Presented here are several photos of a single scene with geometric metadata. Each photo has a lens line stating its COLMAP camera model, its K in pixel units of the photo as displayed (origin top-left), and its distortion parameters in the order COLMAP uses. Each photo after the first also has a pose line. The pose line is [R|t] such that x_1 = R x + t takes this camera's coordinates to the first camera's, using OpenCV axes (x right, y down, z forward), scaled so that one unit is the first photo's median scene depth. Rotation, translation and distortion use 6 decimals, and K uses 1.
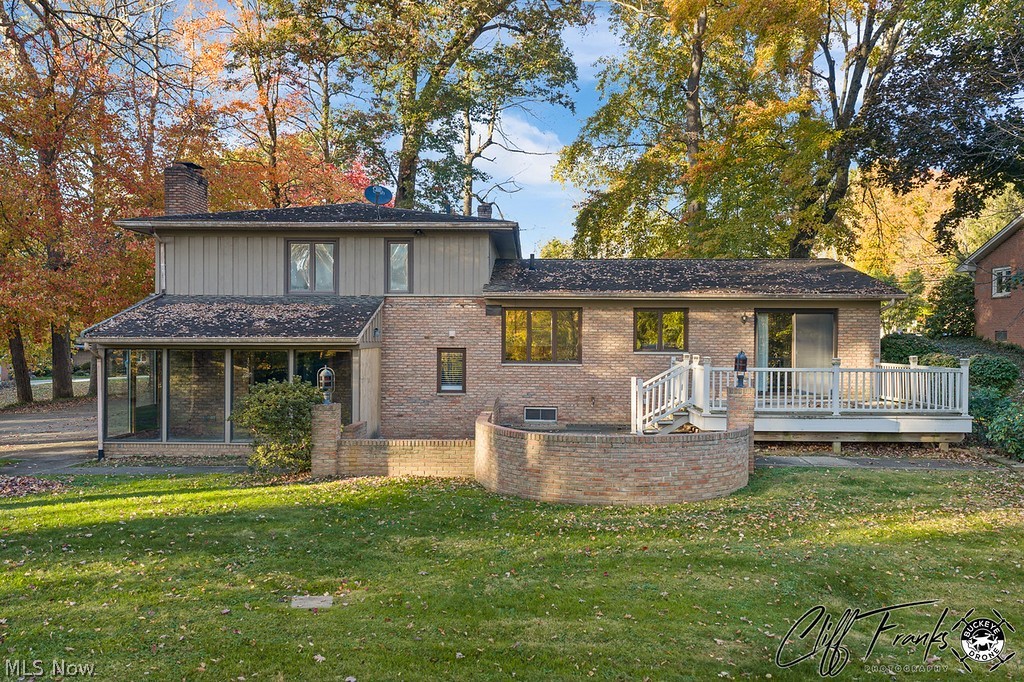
lens RADIAL K [[830.6, 0, 511.6], [0, 830.6, 339.8], [0, 0, 1]] dist [0.014105, -0.018340]
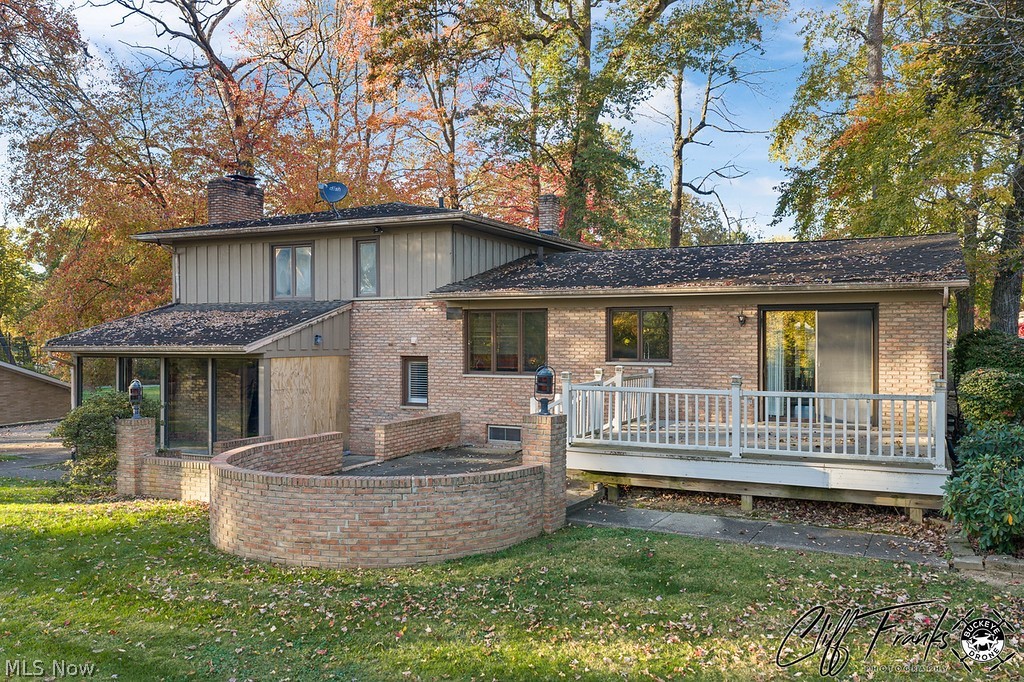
lens RADIAL K [[830.6, 0, 512.7], [0, 830.6, 339.0], [0, 0, 1]] dist [0.014105, -0.018340]
pose [[0.915004, -0.004291, -0.403422, 0.389677], [0.003656, 0.999991, -0.002345, -0.006232], [0.403429, 0.000671, 0.915011, 0.221797]]
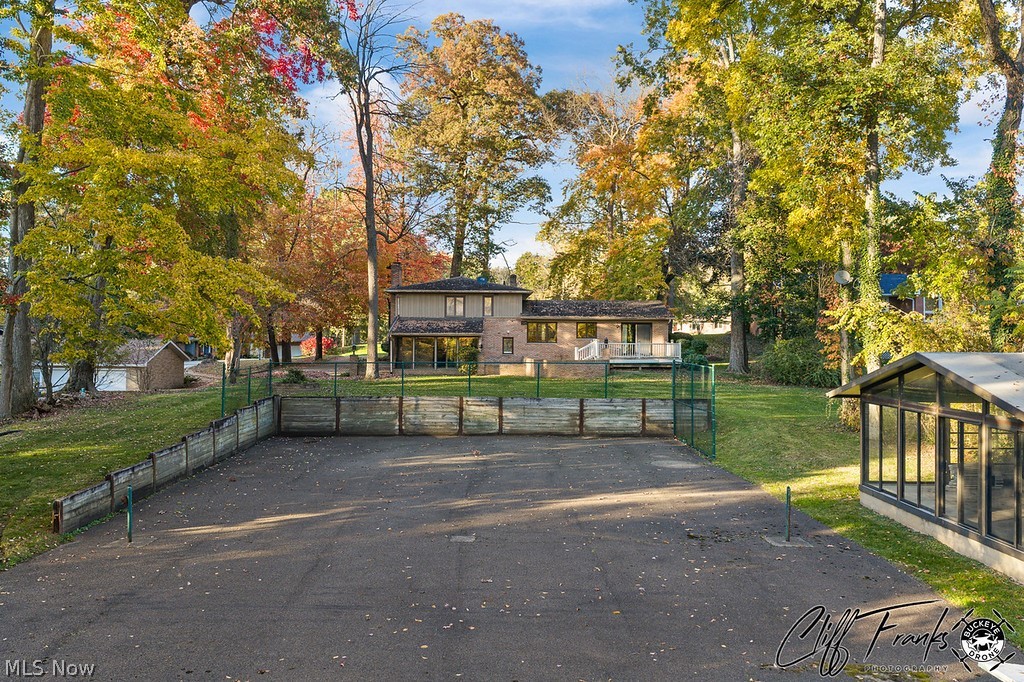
lens RADIAL K [[830.6, 0, 511.8], [0, 830.6, 338.0], [0, 0, 1]] dist [0.014105, -0.018340]
pose [[0.999081, 0.001339, 0.042834, -0.175839], [-0.001485, 0.999993, 0.003370, 0.003819], [-0.042830, -0.003431, 0.999076, -1.680685]]
